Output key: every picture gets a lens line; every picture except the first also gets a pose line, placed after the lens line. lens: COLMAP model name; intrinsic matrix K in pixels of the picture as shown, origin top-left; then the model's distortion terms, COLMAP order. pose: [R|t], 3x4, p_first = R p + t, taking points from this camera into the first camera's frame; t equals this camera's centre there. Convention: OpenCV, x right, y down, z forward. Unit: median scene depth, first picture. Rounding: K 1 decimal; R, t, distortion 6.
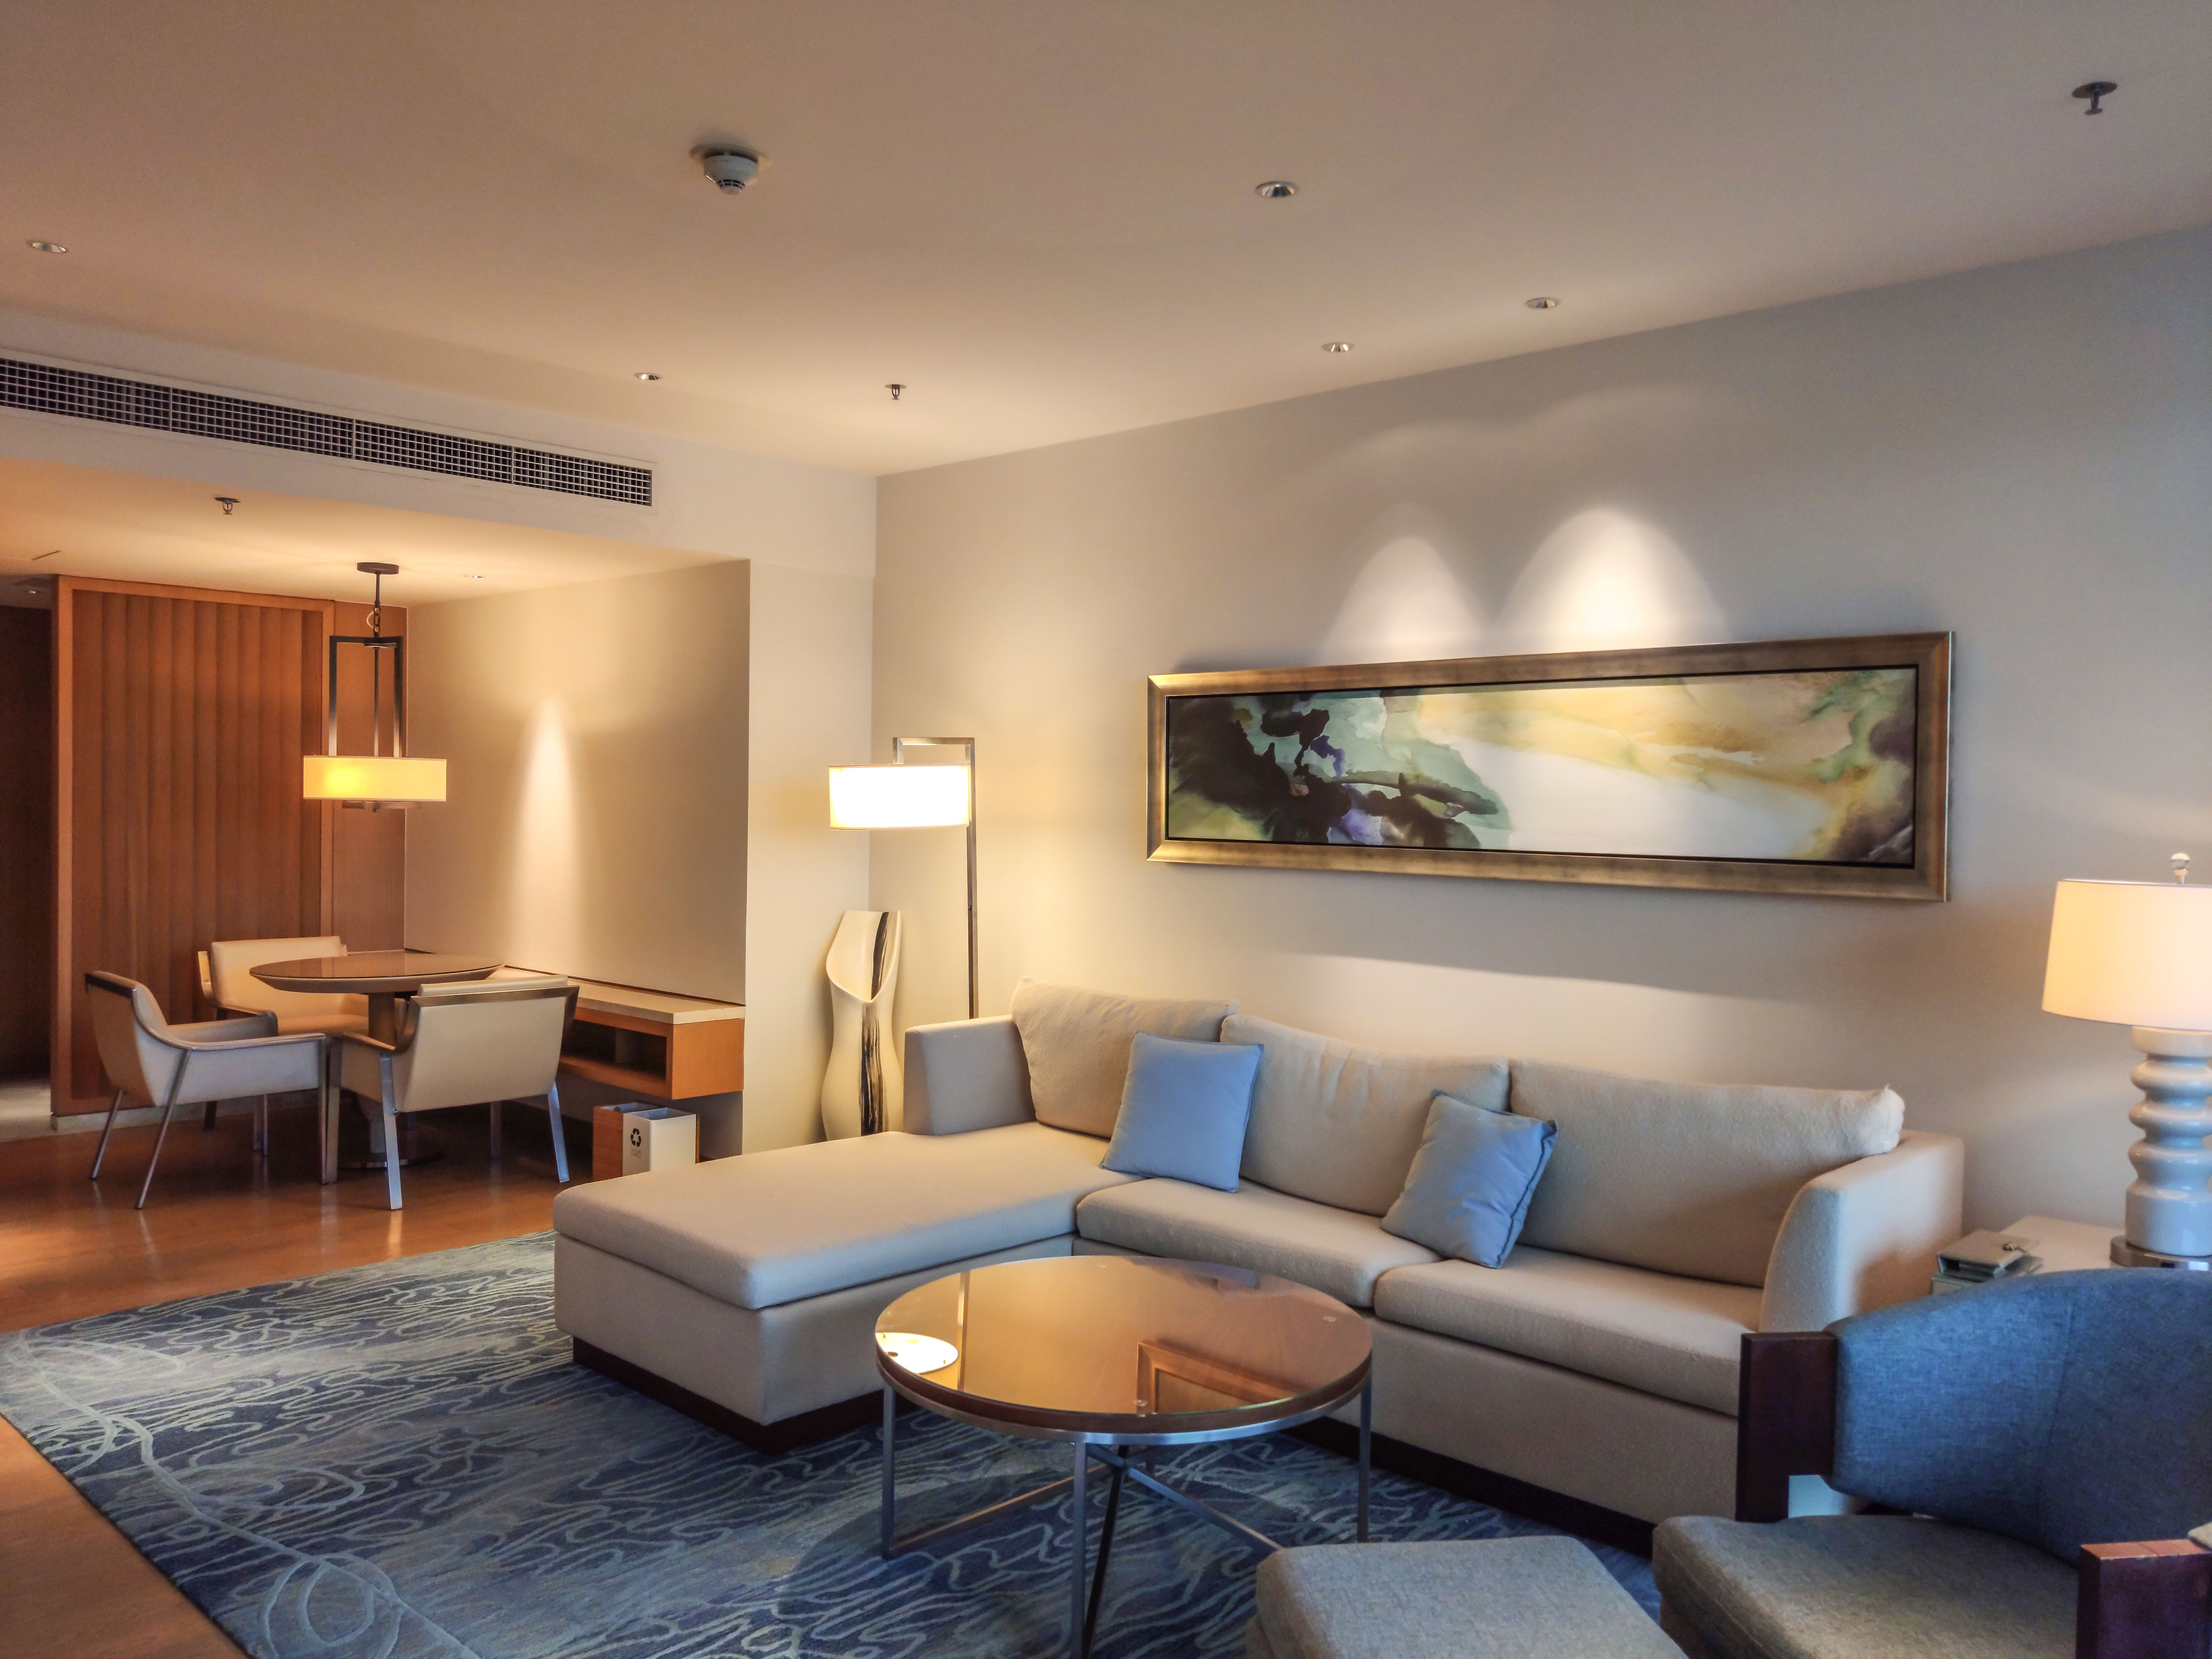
lens RADIAL K [[1687.0, 0, 1106.0], [0, 1687.0, 829.5], [0, 0, 1]] dist [0.064556, -0.093975]
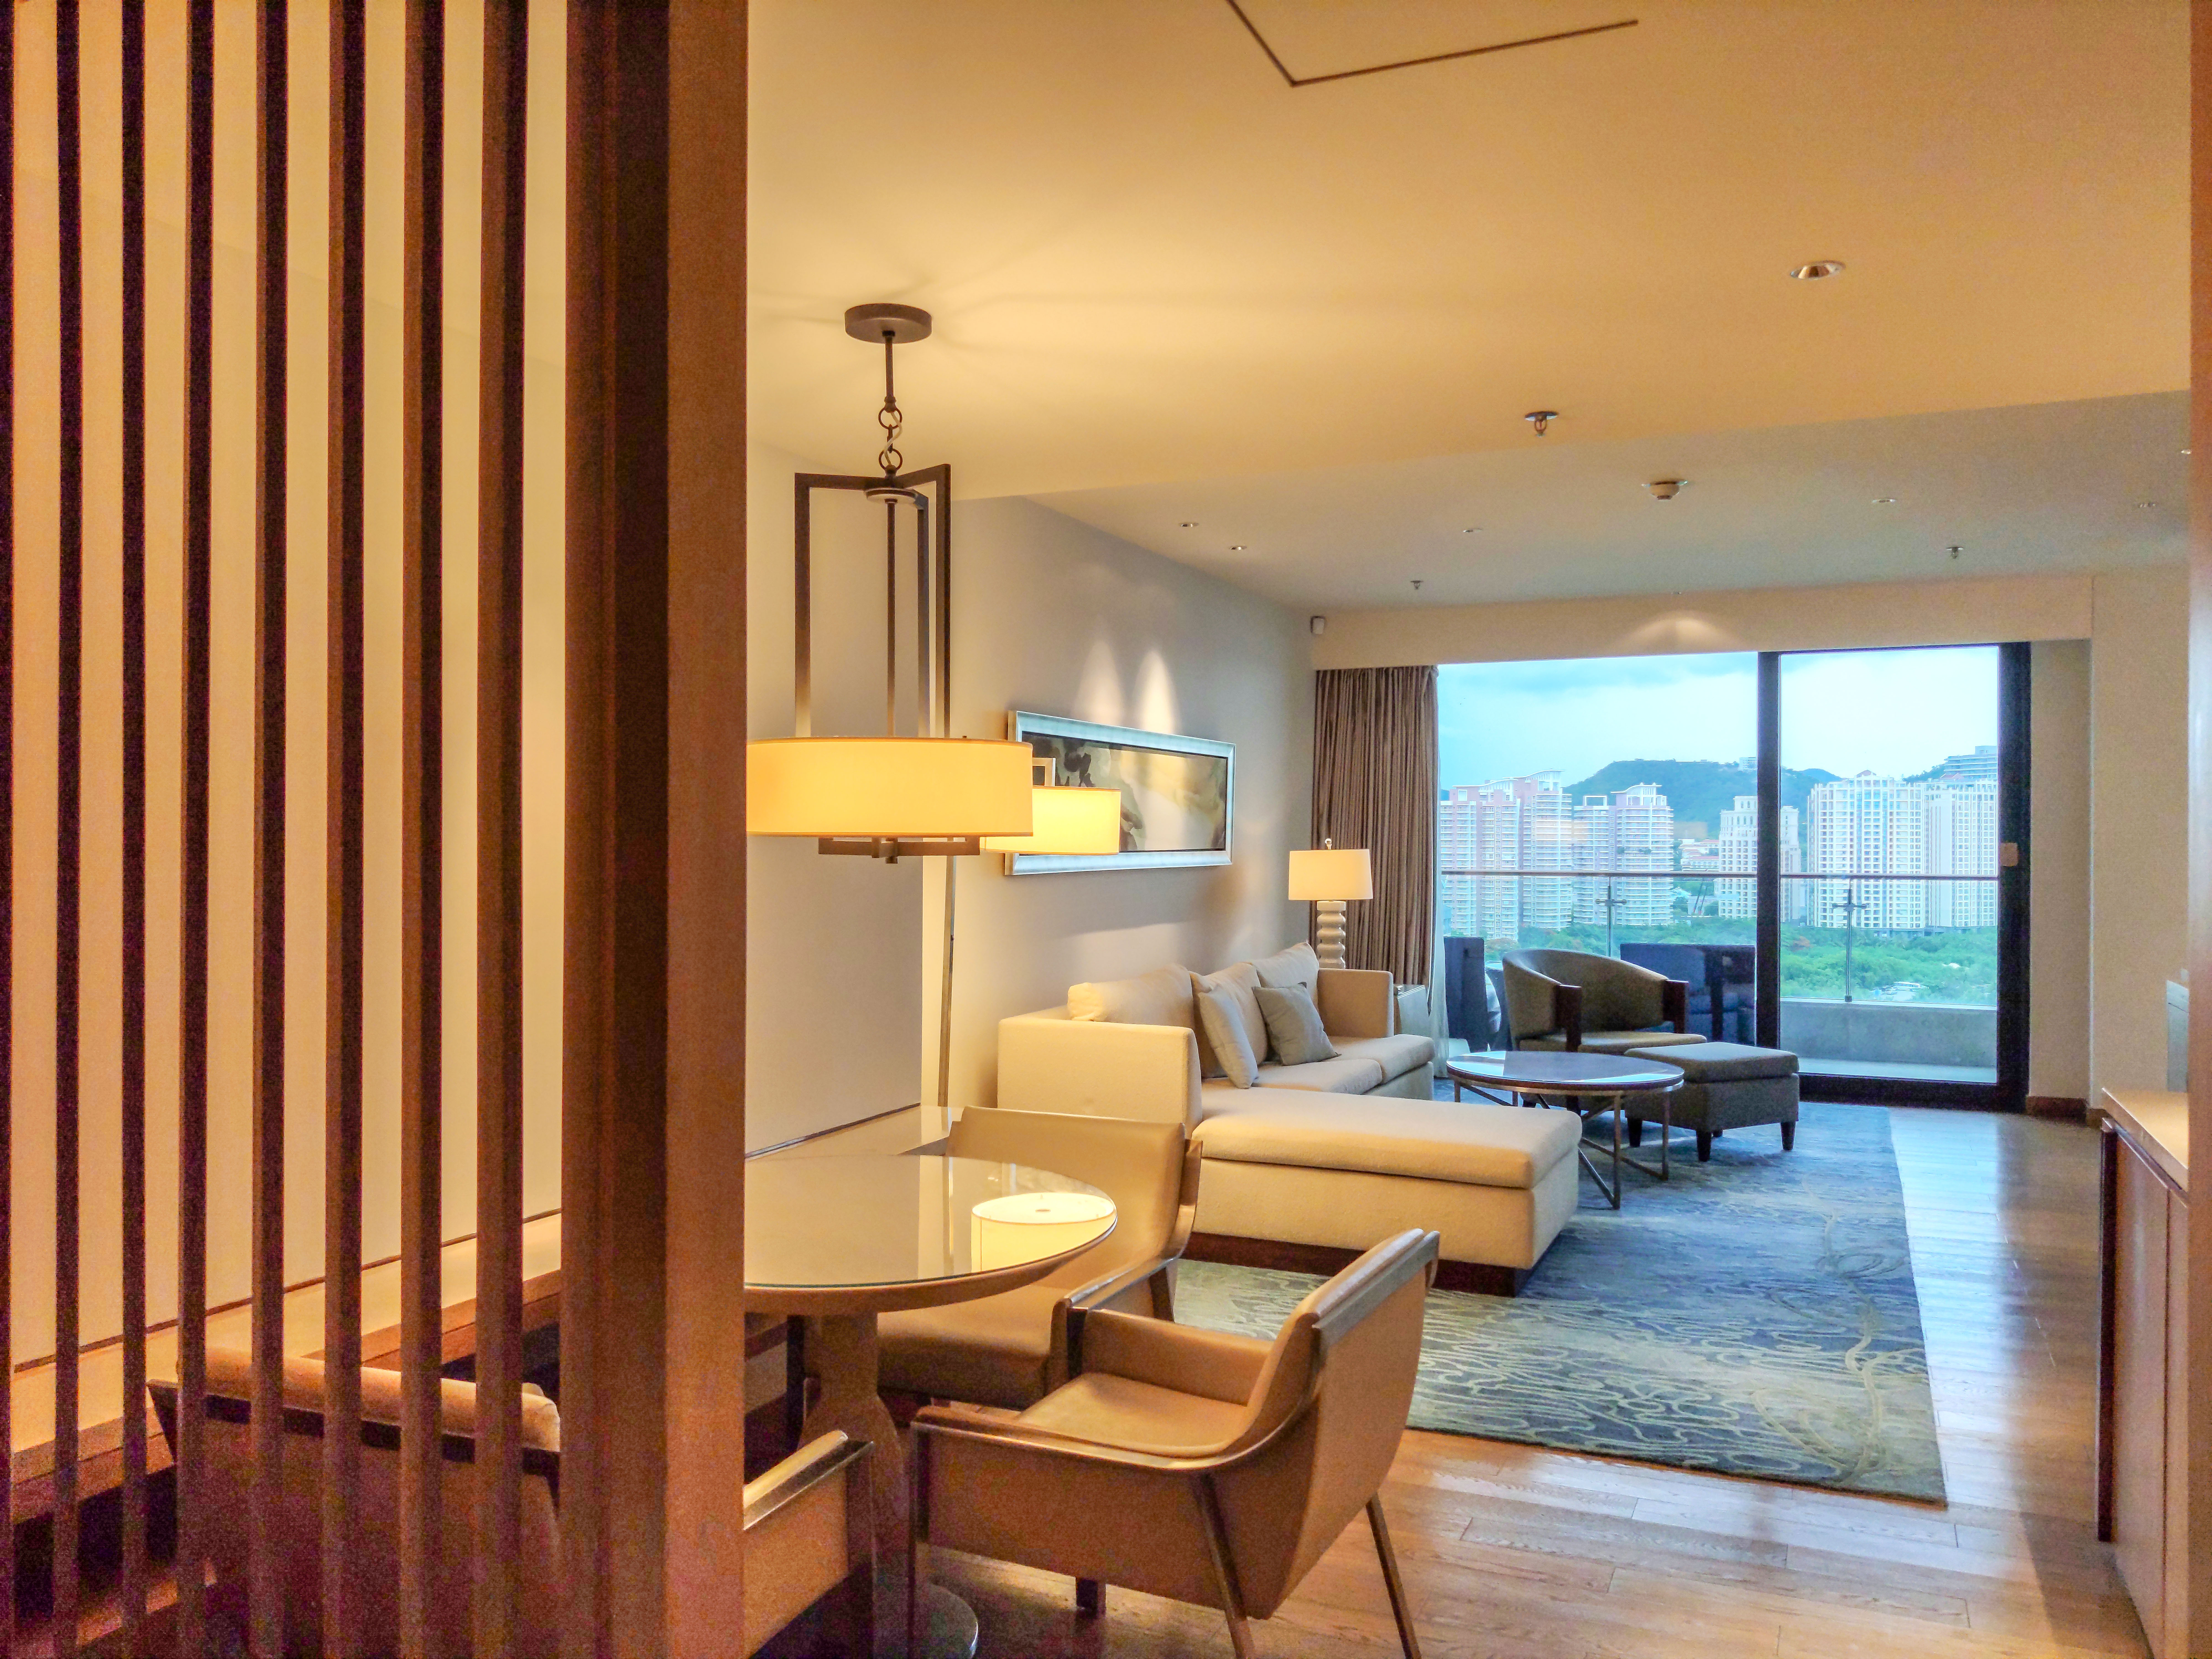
lens RADIAL K [[1711.4, 0, 1063.6], [0, 1711.4, 832.9], [0, 0, 1]] dist [0.113714, -0.279785]
pose [[-0.337647, -0.016644, 0.941125, -1.280976], [0.011606, 0.999694, 0.021844, -0.040830], [-0.941201, 0.018298, -0.337351, 1.625892]]
